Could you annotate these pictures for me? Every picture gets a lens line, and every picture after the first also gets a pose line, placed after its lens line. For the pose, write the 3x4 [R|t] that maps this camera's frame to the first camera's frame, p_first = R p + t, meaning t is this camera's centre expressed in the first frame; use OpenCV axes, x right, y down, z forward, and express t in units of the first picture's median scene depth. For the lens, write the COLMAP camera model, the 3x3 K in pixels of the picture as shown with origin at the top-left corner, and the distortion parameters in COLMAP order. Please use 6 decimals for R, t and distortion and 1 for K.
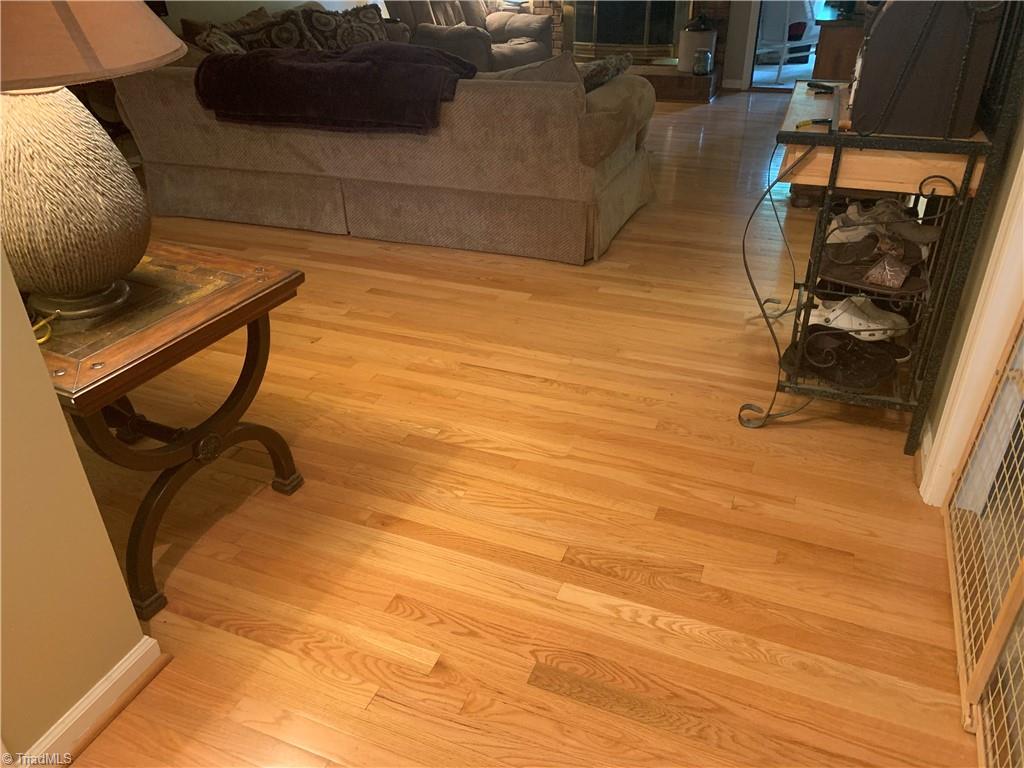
lens RADIAL K [[782.9, 0, 512.0], [0, 782.9, 384.0], [0, 0, 1]] dist [0.066815, -0.087690]
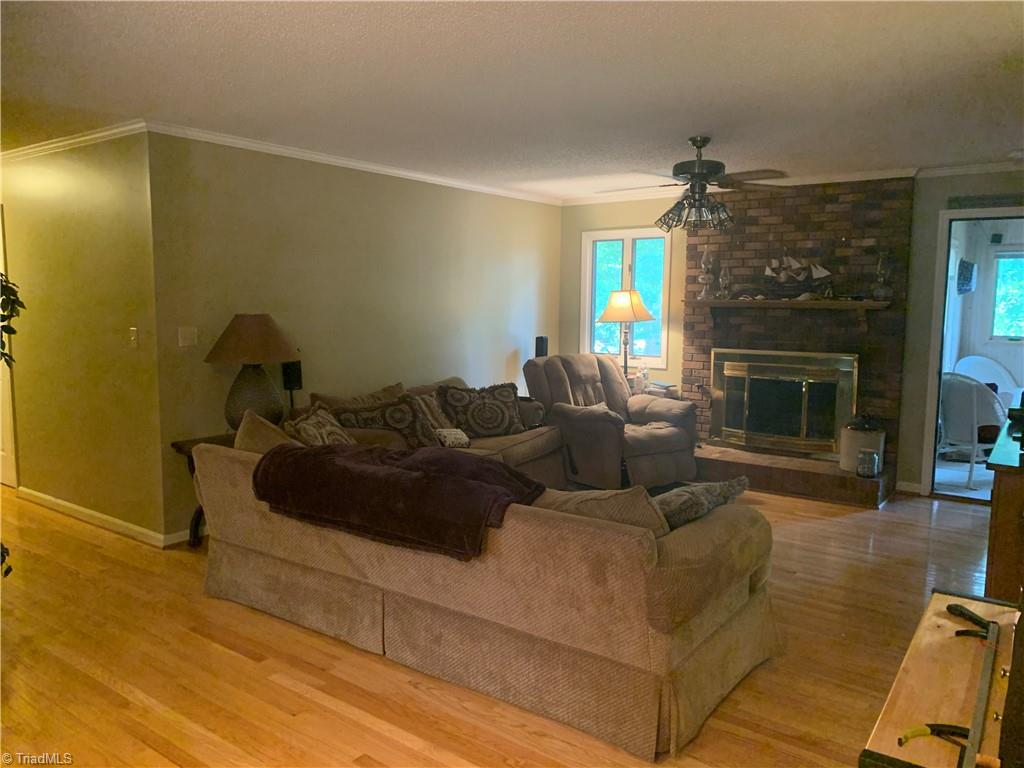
lens RADIAL K [[790.7, 0, 510.0], [0, 790.7, 377.3], [0, 0, 1]] dist [0.002123, -0.002965]
pose [[0.967725, 0.056186, -0.245664, 0.124037], [-0.151234, 0.909257, -0.387788, -0.174419], [0.201583, 0.412425, 0.888409, 0.189656]]
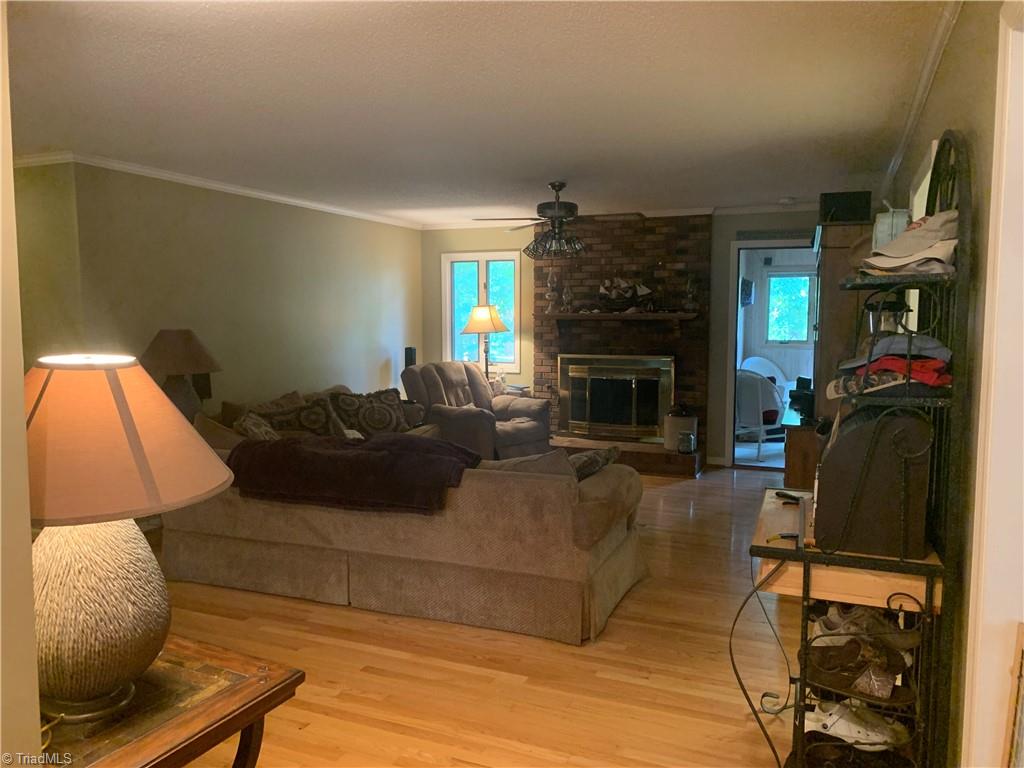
lens RADIAL K [[786.2, 0, 512.5], [0, 786.2, 379.2], [0, 0, 1]] dist [0.054367, -0.058619]
pose [[0.999724, 0.022974, -0.004946, 0.001989], [-0.022912, 0.906079, -0.422487, -0.031237], [-0.005225, 0.422484, 0.906355, -0.058666]]
